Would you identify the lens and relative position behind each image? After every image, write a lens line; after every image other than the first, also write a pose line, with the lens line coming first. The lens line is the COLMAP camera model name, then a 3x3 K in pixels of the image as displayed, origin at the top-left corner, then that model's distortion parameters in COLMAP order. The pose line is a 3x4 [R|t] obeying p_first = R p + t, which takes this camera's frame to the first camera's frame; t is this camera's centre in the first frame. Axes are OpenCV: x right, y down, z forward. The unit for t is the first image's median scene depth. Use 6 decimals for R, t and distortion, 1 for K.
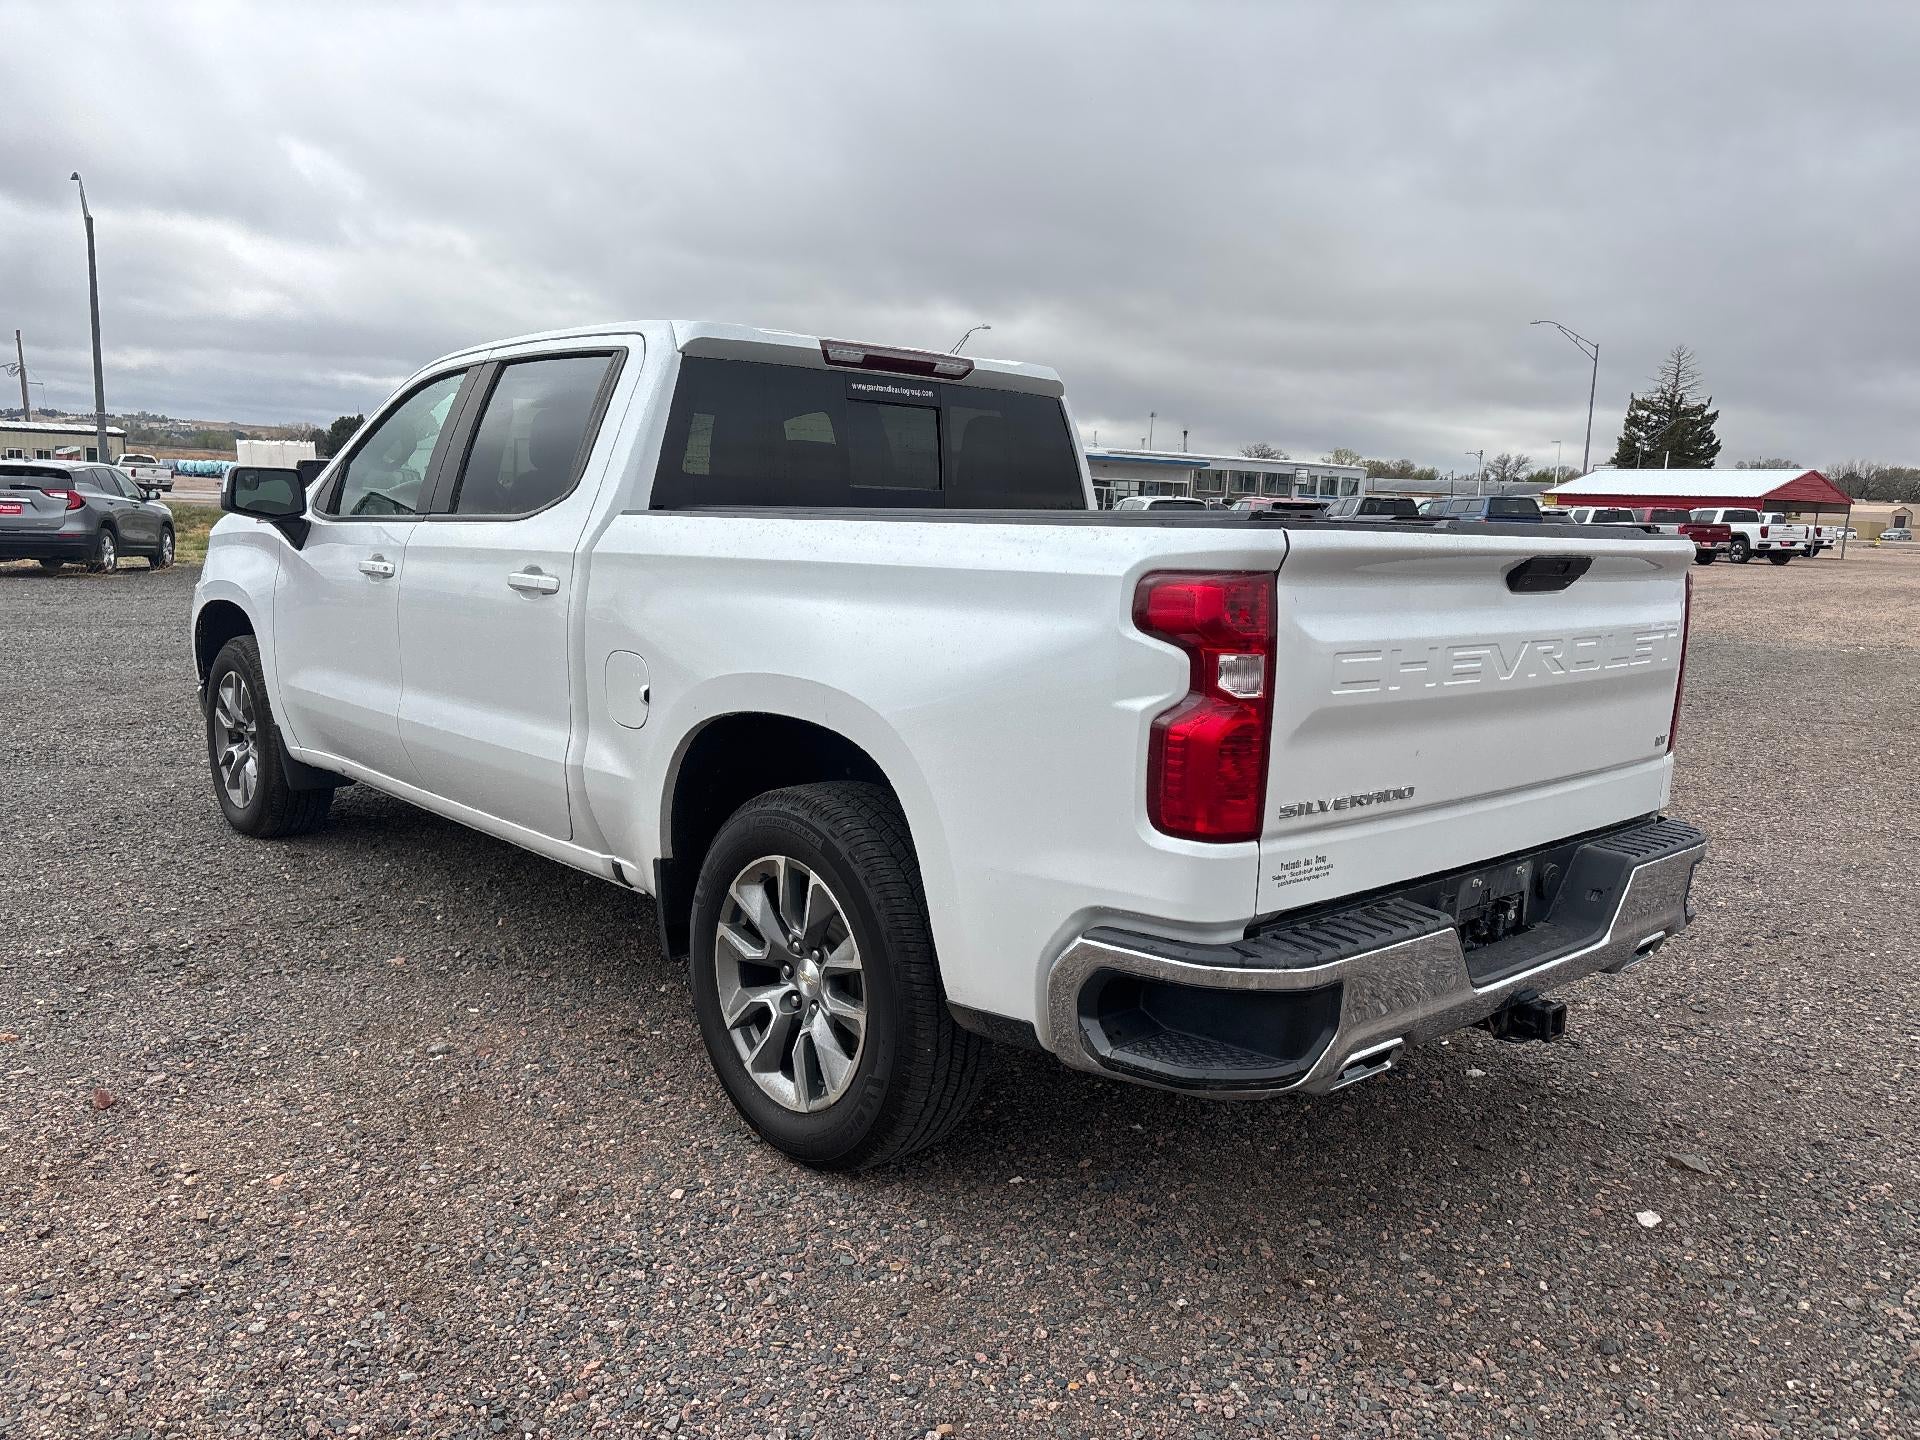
lens RADIAL K [[1460.0, 0, 946.7], [0, 1460.0, 719.1], [0, 0, 1]] dist [0.048504, -0.053395]
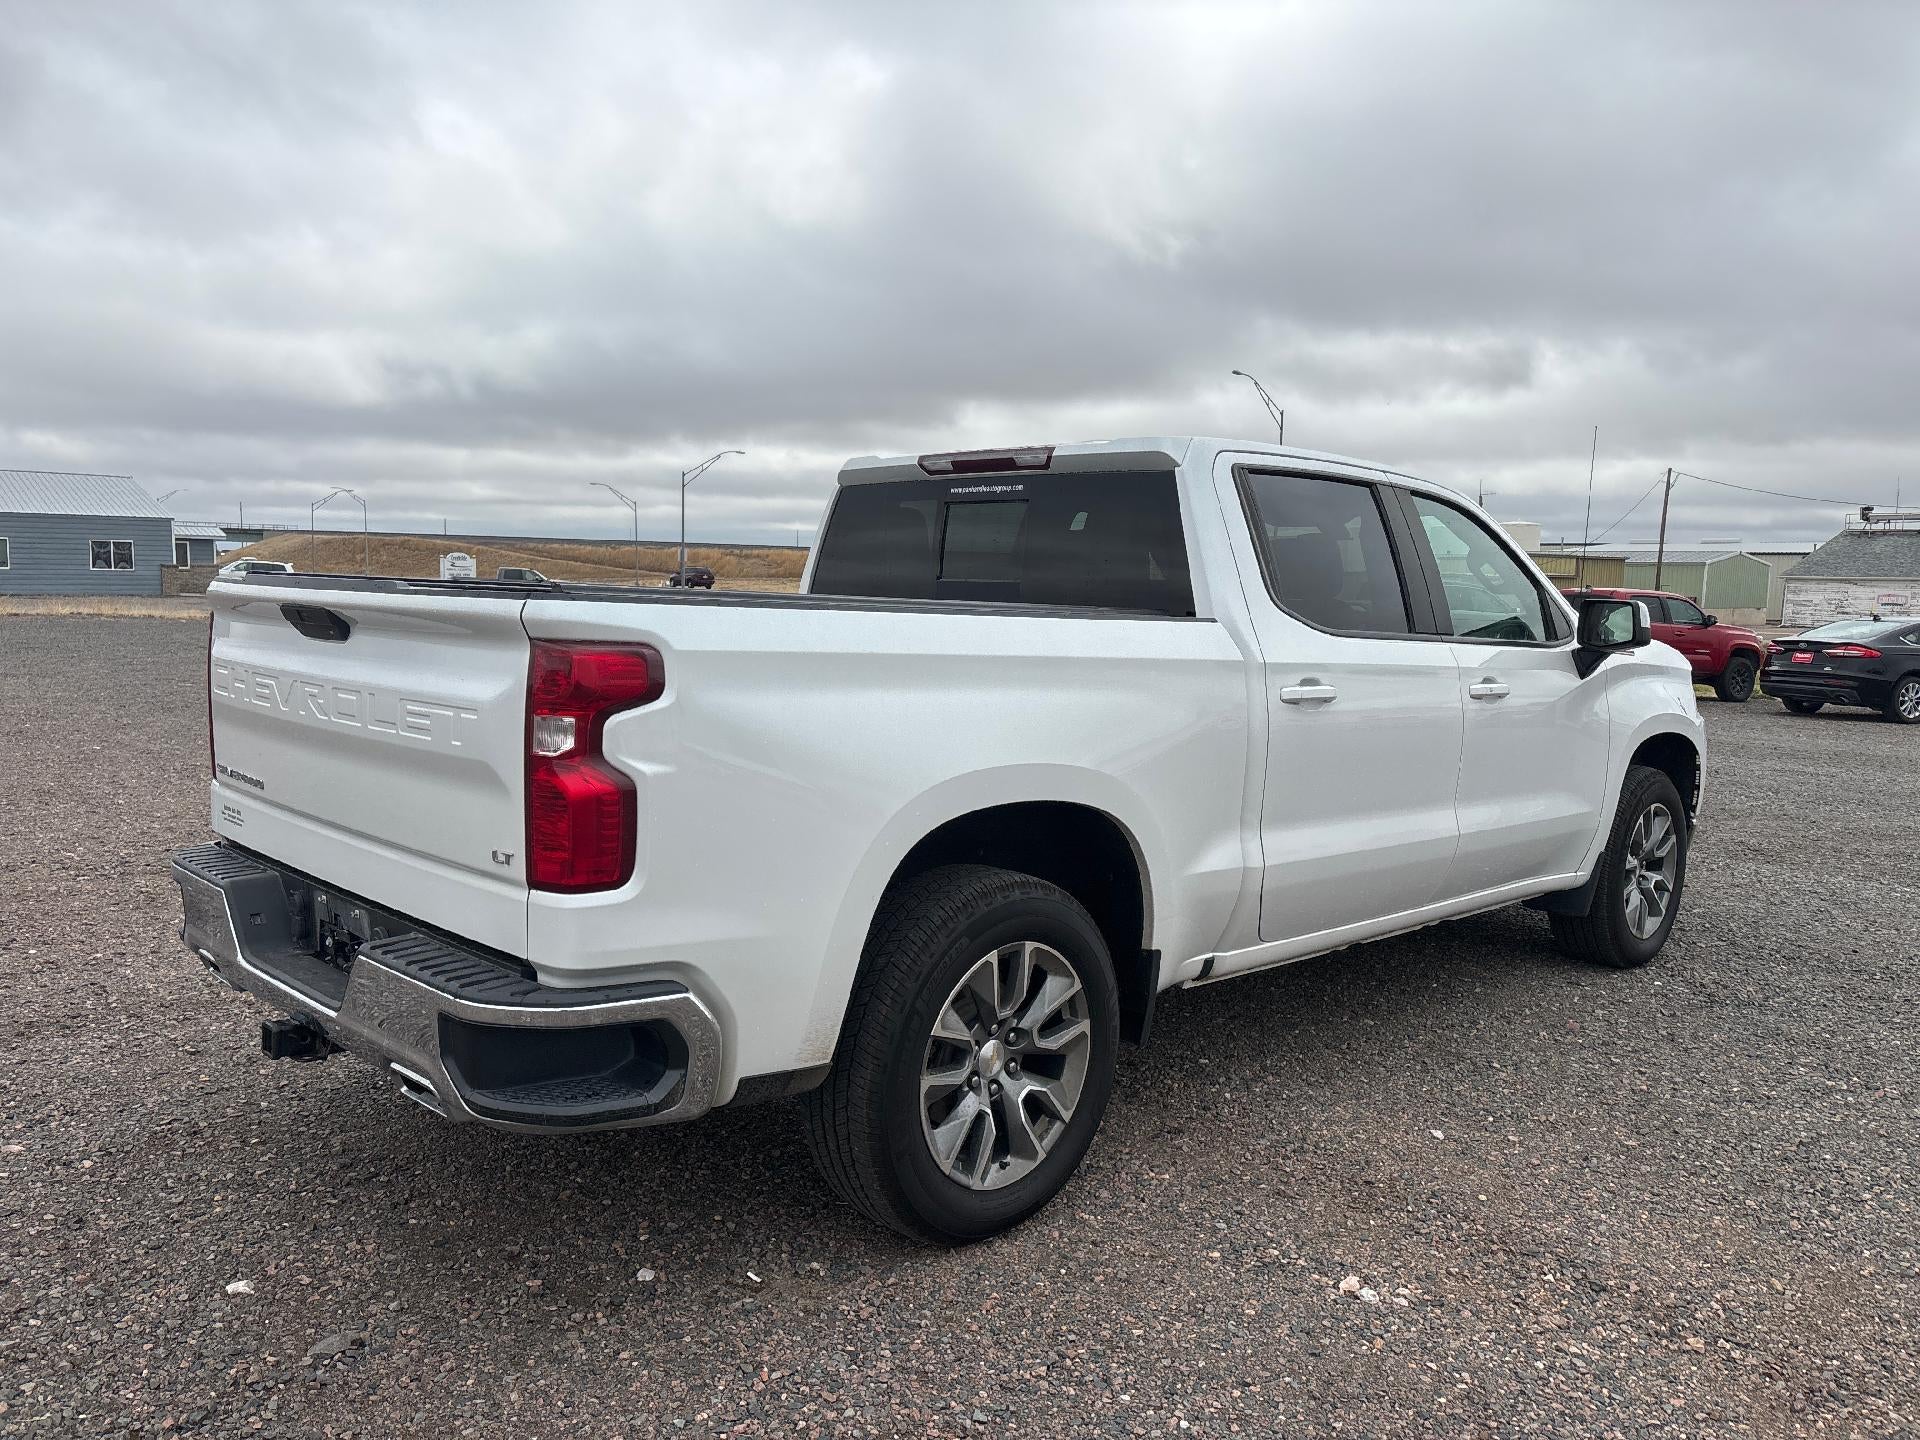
lens RADIAL K [[1456.4, 0, 939.0], [0, 1456.4, 696.6], [0, 0, 1]] dist [0.035481, -0.028785]
pose [[0.035666, 0.041321, -0.998509, 1.072546], [-0.171929, 0.984502, 0.034600, -0.115158], [0.984464, 0.170438, 0.042218, 1.004932]]
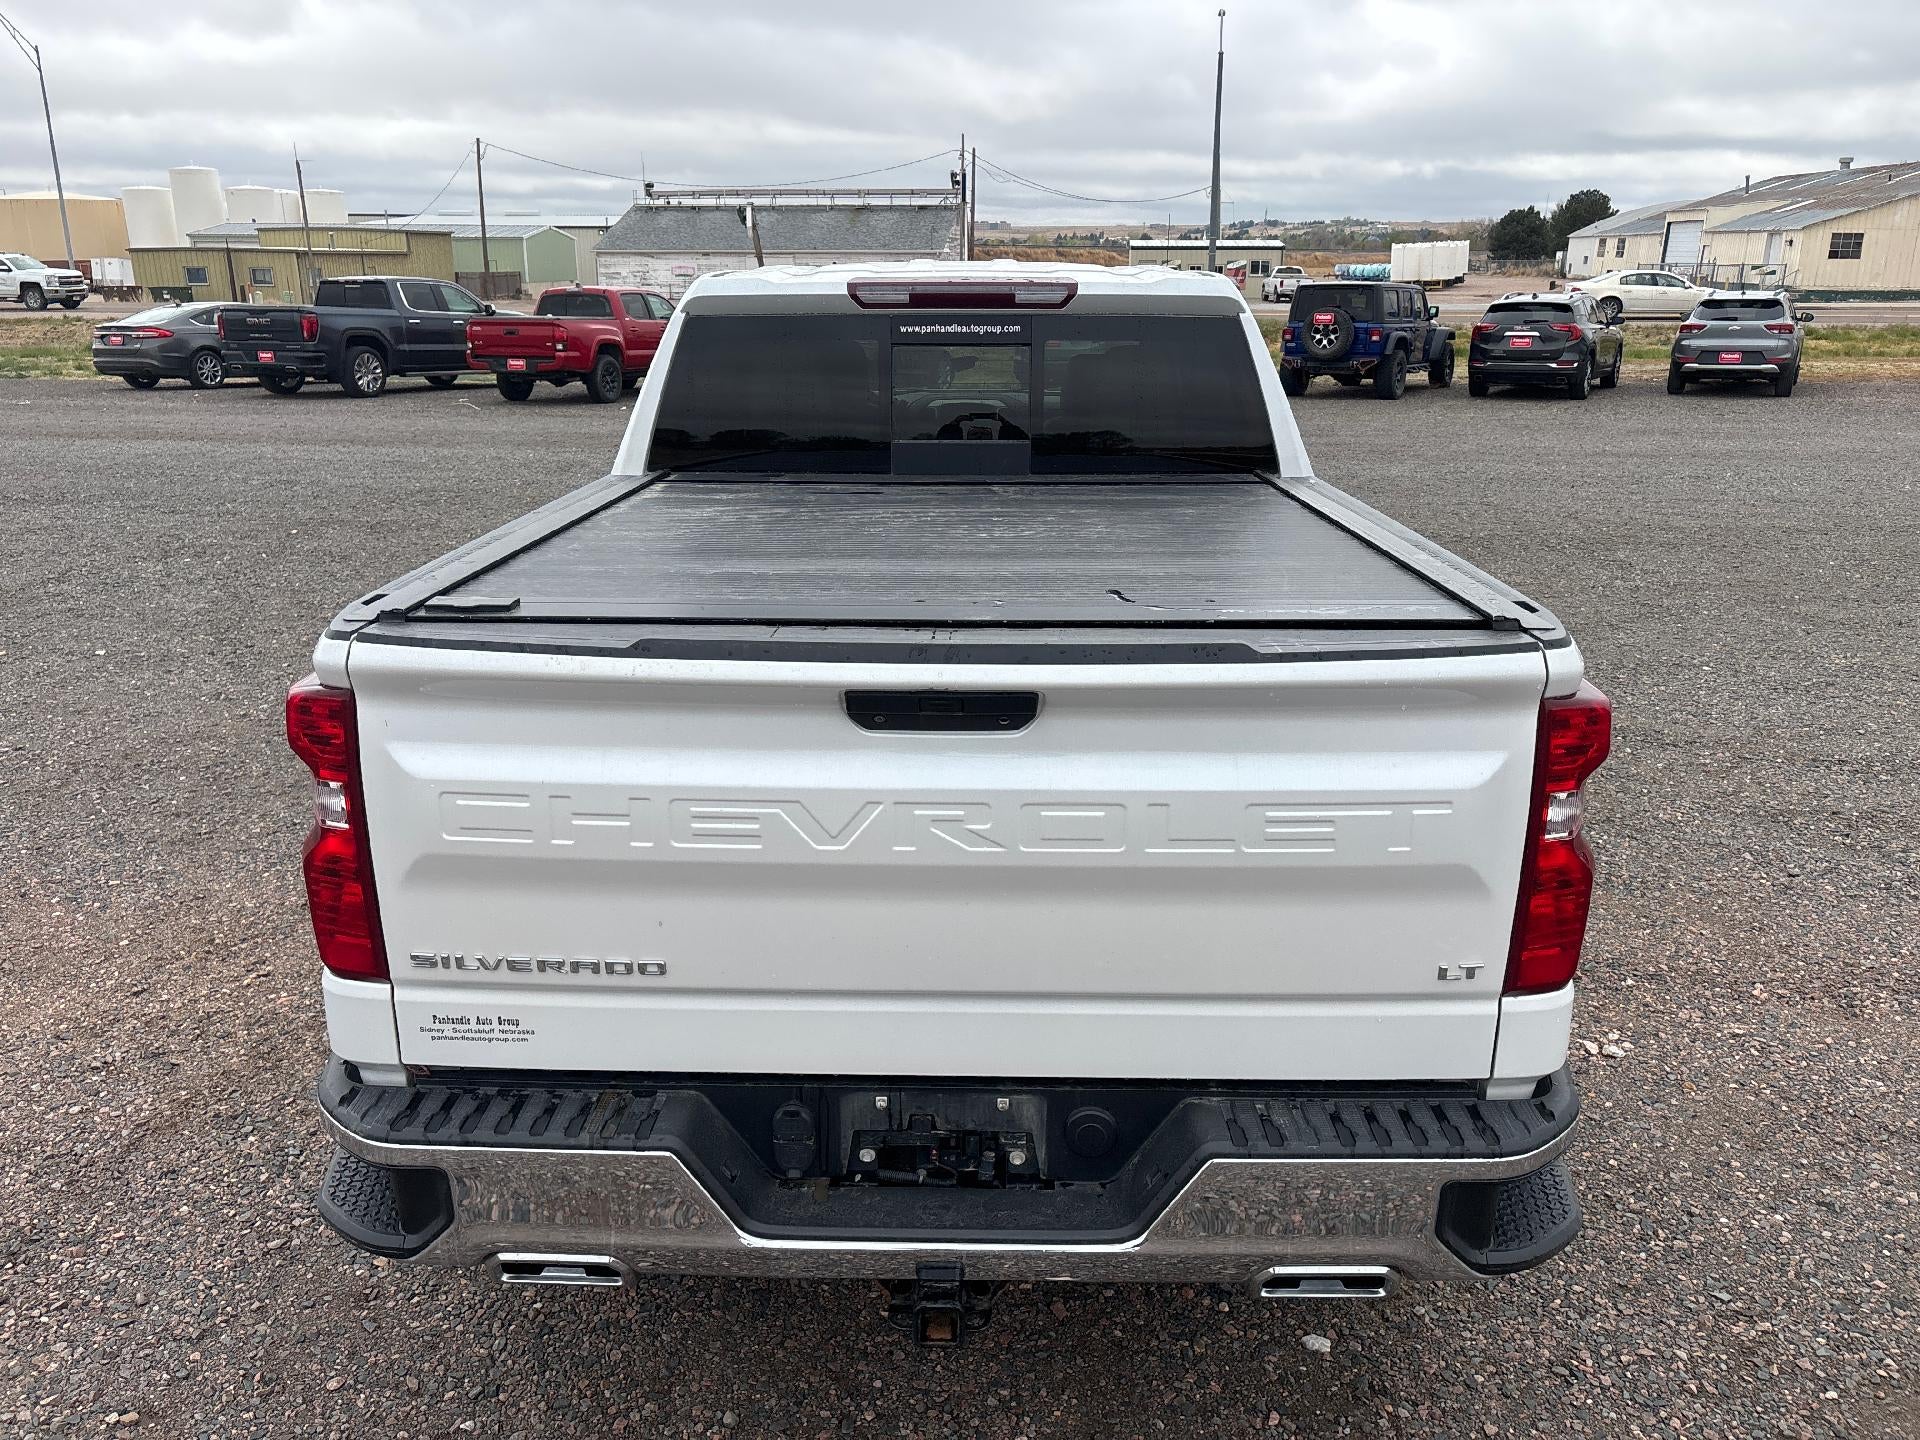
lens RADIAL K [[1460.0, 0, 939.8], [0, 1460.0, 706.6], [0, 0, 1]] dist [0.048504, -0.053395]
pose [[0.725982, 0.160420, -0.668742, 0.610962], [-0.074809, 0.985064, 0.155088, -0.145452], [0.683633, -0.062564, 0.727140, 0.360712]]
